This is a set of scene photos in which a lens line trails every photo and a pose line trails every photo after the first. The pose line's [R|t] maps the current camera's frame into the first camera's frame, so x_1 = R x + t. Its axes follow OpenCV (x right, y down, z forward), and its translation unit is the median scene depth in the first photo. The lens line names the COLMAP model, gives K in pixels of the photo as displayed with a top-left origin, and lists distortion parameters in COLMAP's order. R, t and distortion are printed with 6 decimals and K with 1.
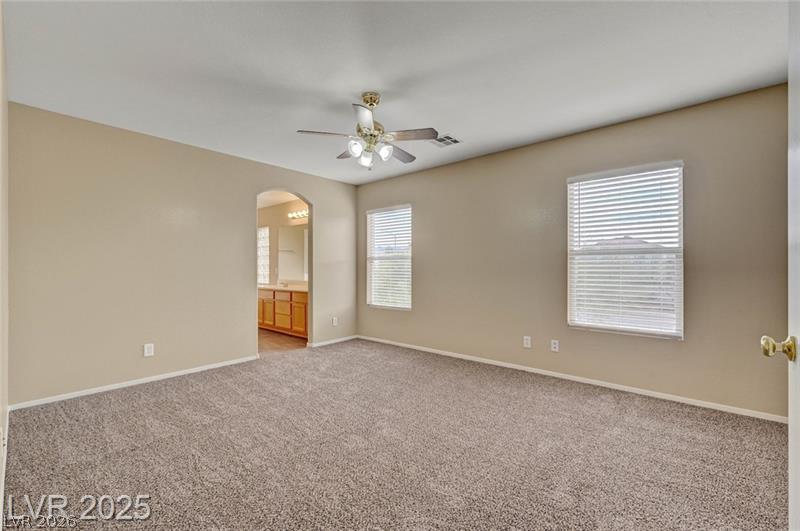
lens RADIAL K [[337.5, 0, 404.0], [0, 337.5, 265.7], [0, 0, 1]] dist [-0.000563, -0.000462]
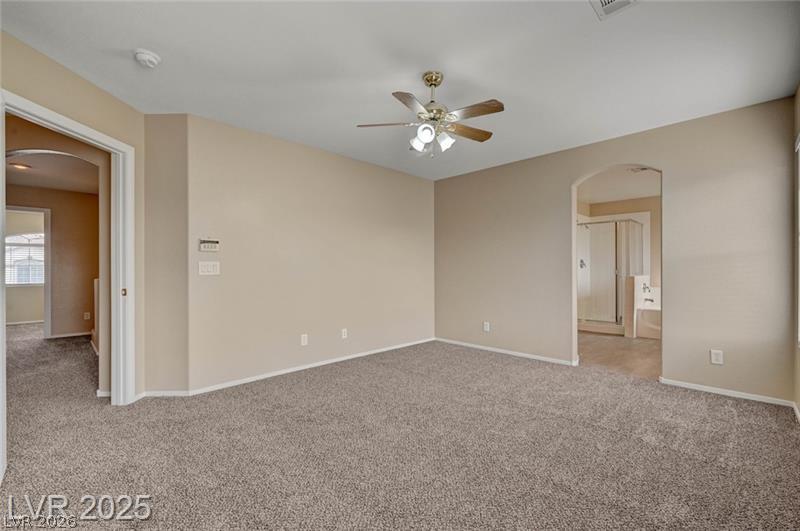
lens RADIAL K [[337.5, 0, 401.7], [0, 337.5, 268.6], [0, 0, 1]] dist [-0.000563, -0.000462]
pose [[-0.085022, -0.001028, -0.996379, 0.354999], [0.006812, 0.999975, -0.001613, 0.008644], [0.996356, -0.006924, -0.085013, 0.430557]]
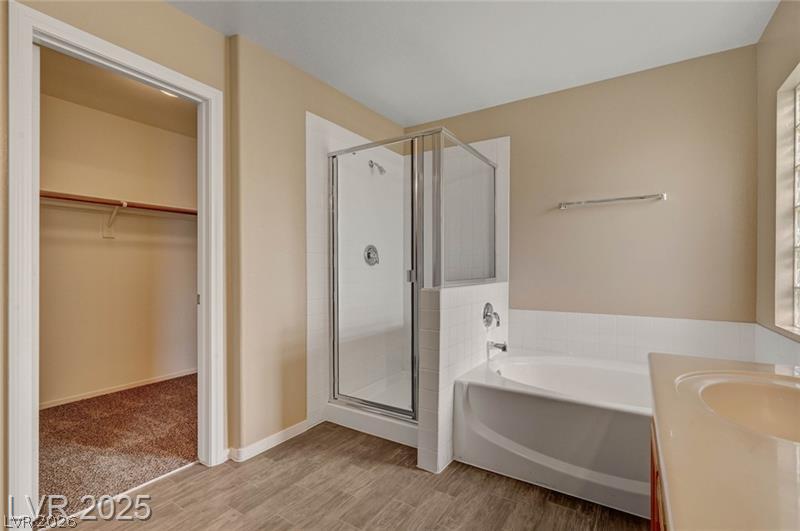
lens RADIAL K [[364.9, 0, 402.3], [0, 364.9, 270.7], [0, 0, 1]] dist [-0.000760, 0.000153]
pose [[0.138051, 0.007177, -0.990399, -0.289125], [0.005461, 0.999953, 0.008007, 0.012466], [0.990410, -0.006514, 0.138005, 0.902203]]
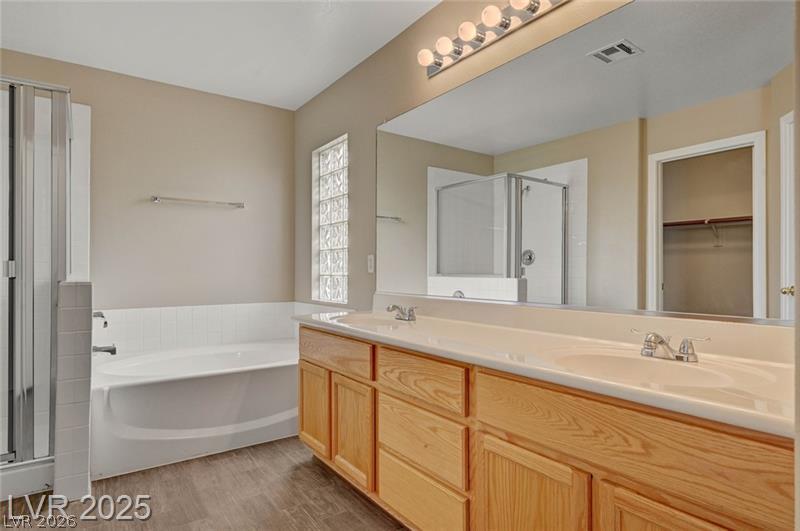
lens RADIAL K [[451.8, 0, 400.5], [0, 451.8, 270.5], [0, 0, 1]] dist [-0.002606, 0.000750]
pose [[0.969885, 0.000957, -0.243560, -0.289135], [0.000632, 0.999979, 0.006447, 0.020413], [0.243561, -0.006407, 0.969864, 0.696937]]
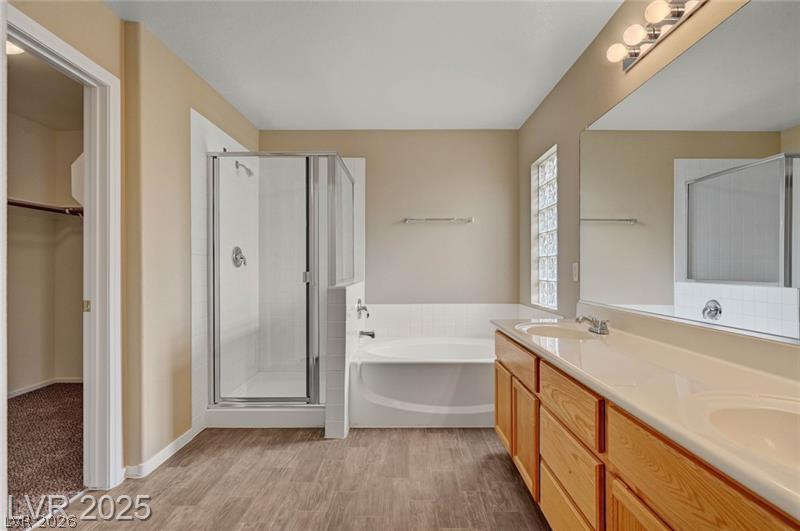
lens RADIAL K [[404.2, 0, 399.4], [0, 404.2, 268.7], [0, 0, 1]] dist [-0.004018, 0.001173]
pose [[0.643286, -0.001107, -0.765625, -0.228718], [0.006401, 0.999972, 0.003932, 0.010102], [0.765599, -0.007430, 0.643275, 0.738570]]
